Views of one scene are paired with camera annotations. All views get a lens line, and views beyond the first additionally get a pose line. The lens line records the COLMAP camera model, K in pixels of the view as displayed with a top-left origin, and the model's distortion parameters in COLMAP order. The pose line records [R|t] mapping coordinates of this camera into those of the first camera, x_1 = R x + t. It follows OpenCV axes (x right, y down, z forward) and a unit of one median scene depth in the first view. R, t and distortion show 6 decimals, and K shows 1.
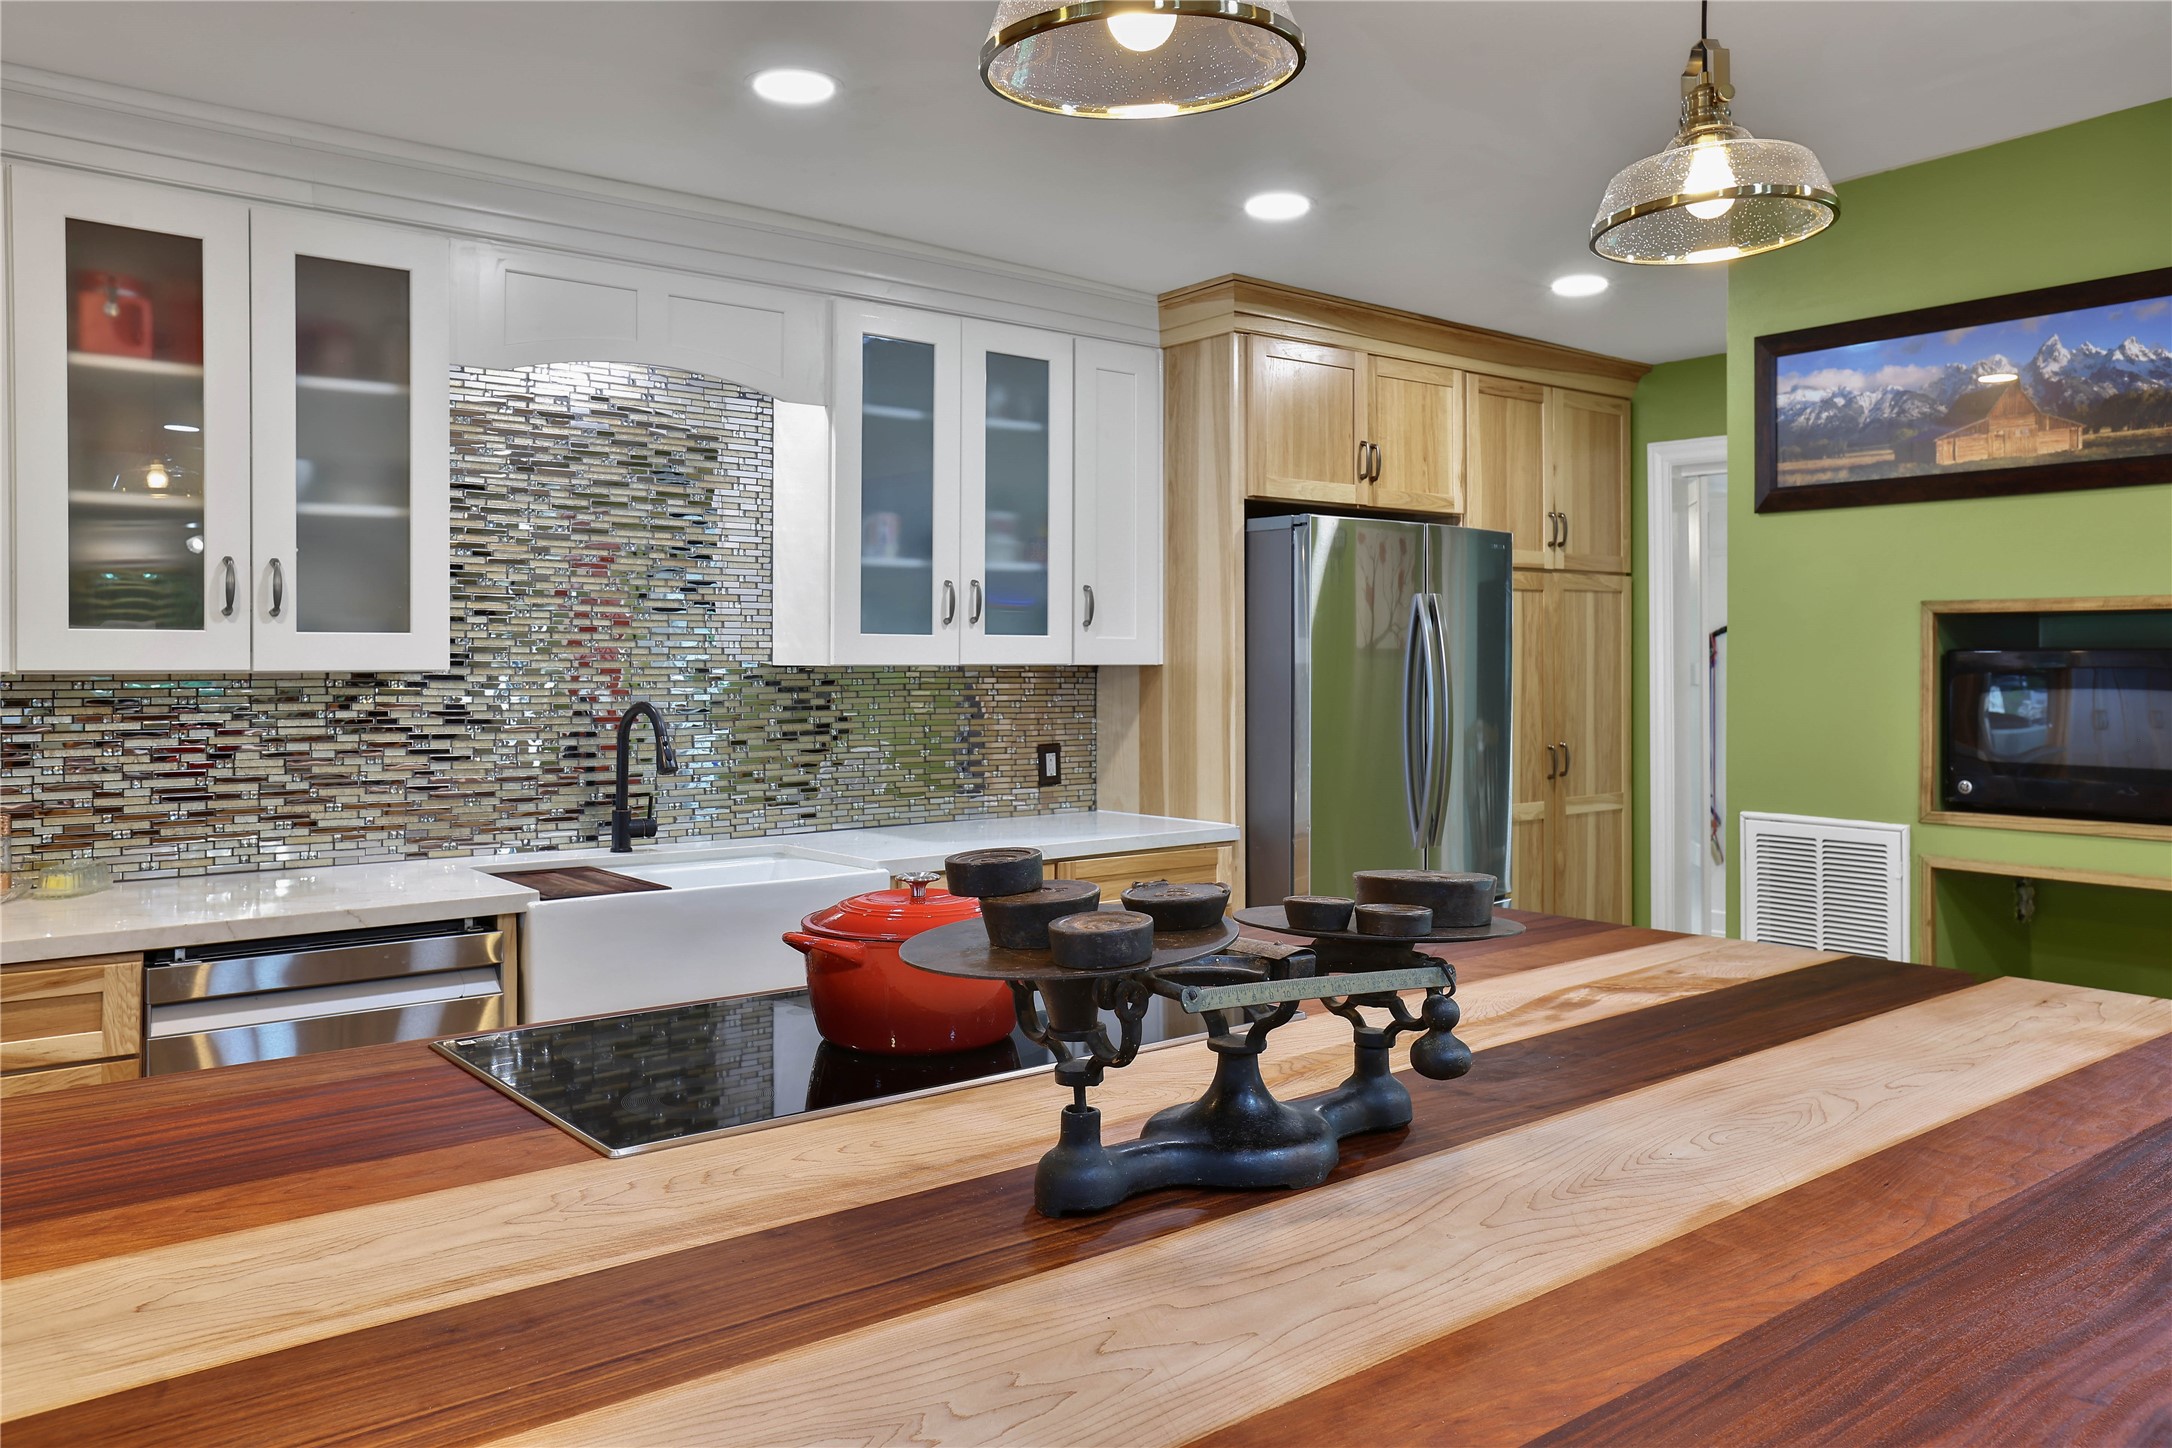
lens RADIAL K [[1562.2, 0, 1060.8], [0, 1562.2, 669.1], [0, 0, 1]] dist [-0.004024, 0.020216]
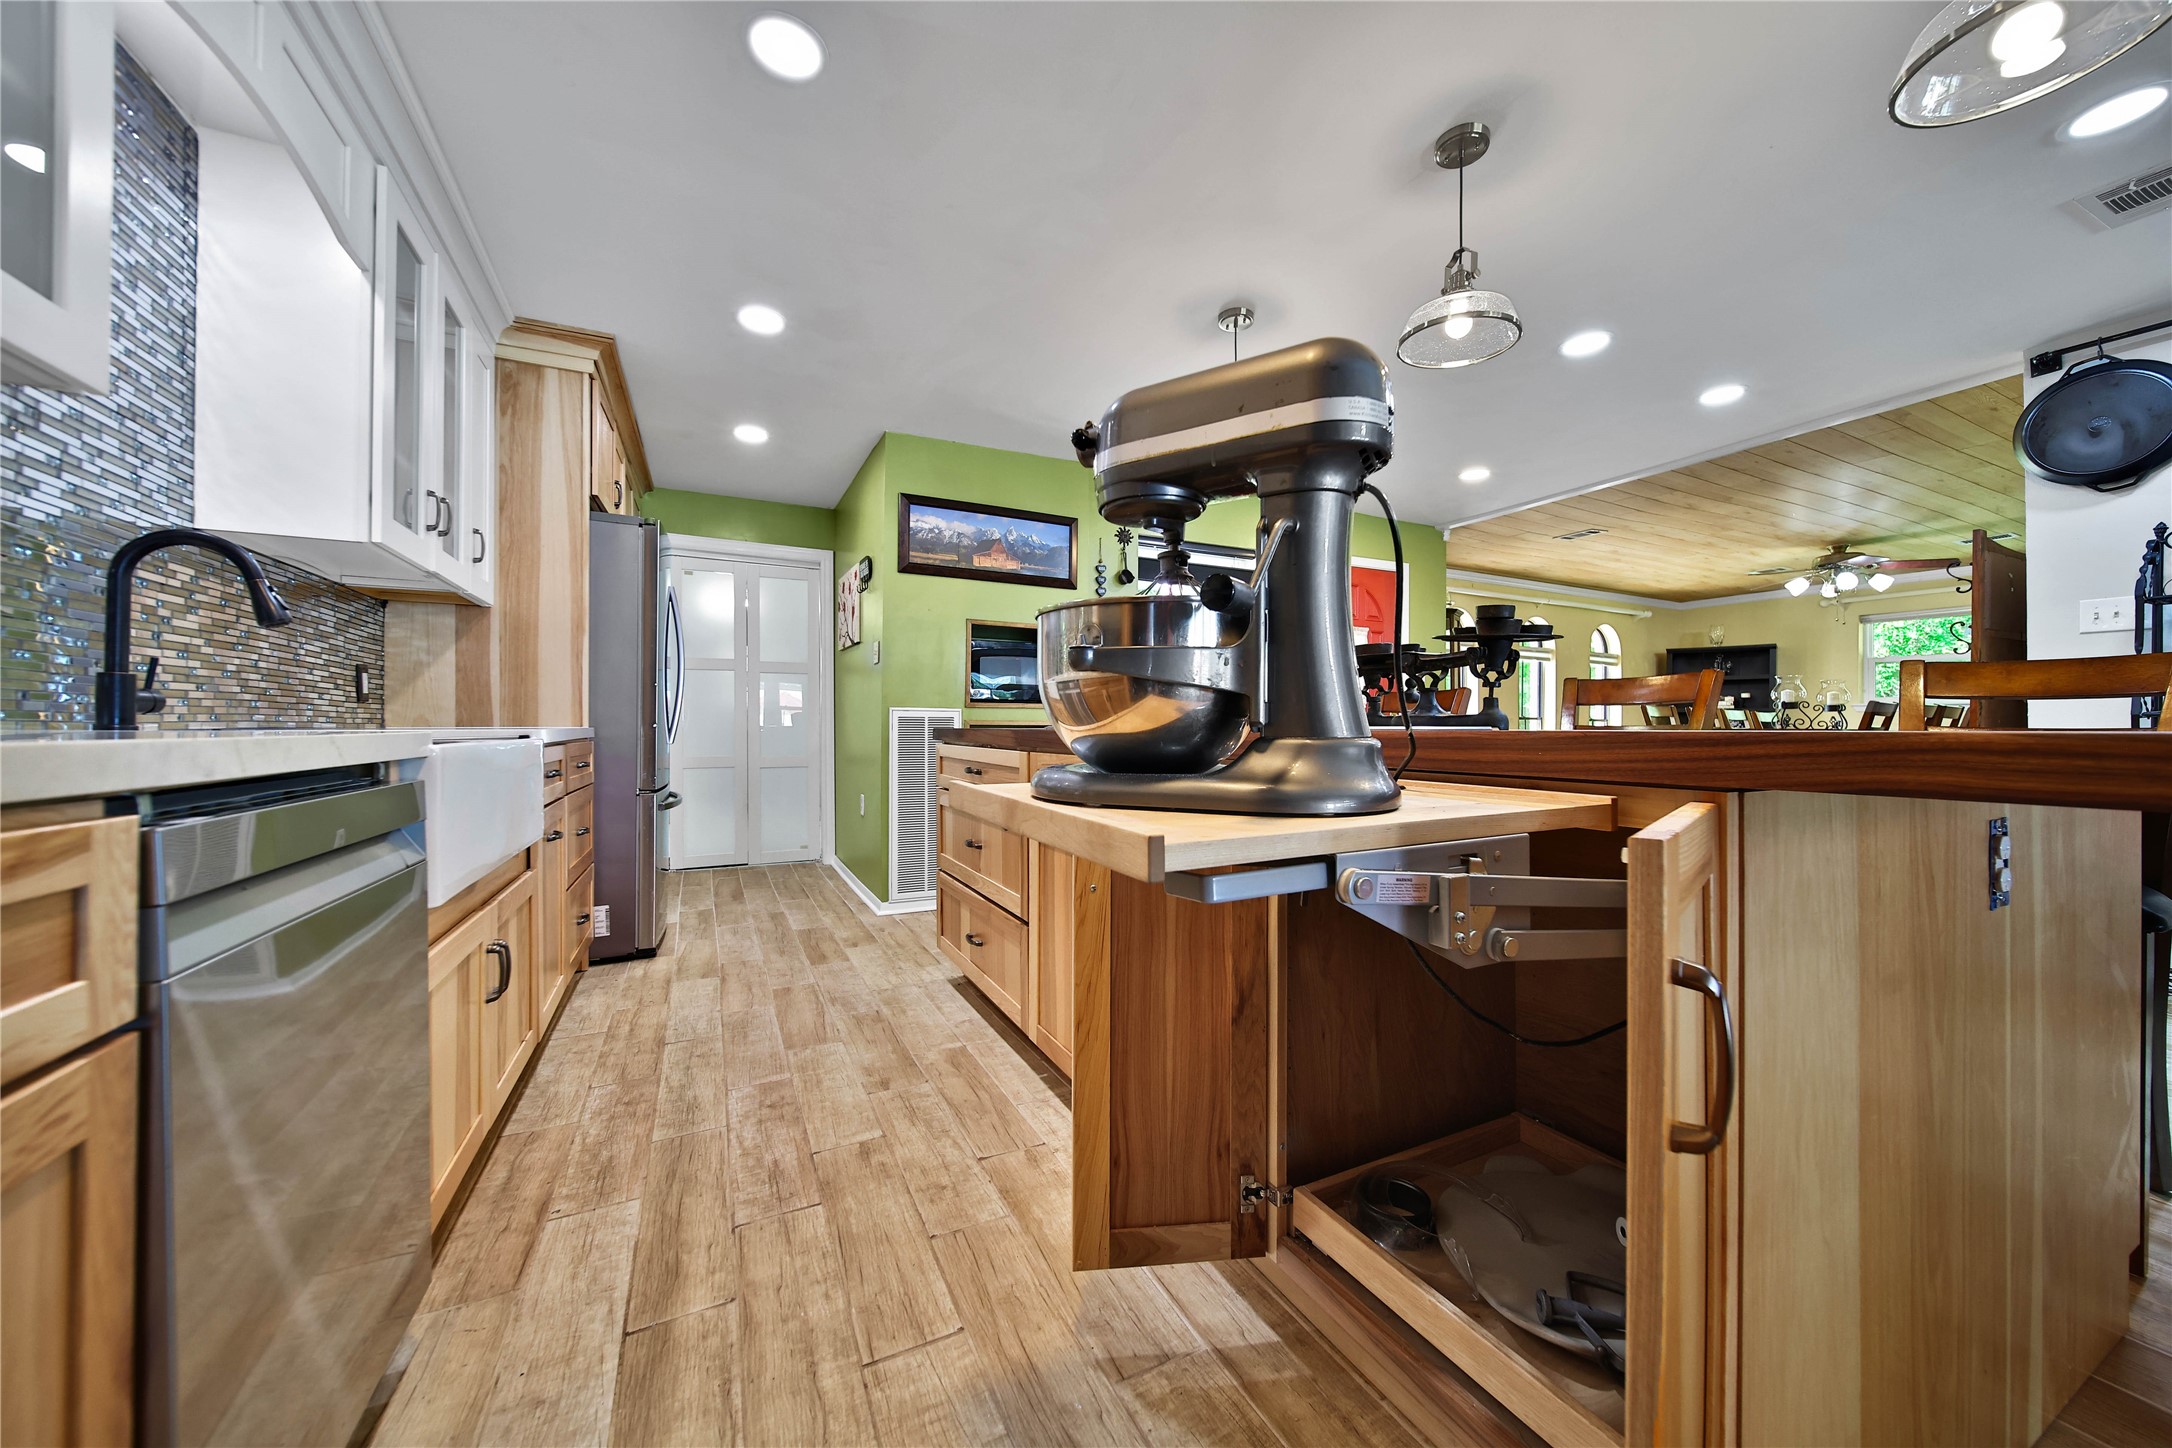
lens RADIAL K [[761.0, 0, 1087.5], [0, 761.0, 723.4], [0, 0, 1]] dist [-0.002577, -0.000556]
pose [[0.211872, 0.005393, 0.977283, -0.551617], [0.000252, 0.999984, -0.005572, 0.120977], [-0.977297, 0.001427, 0.211867, 0.513355]]
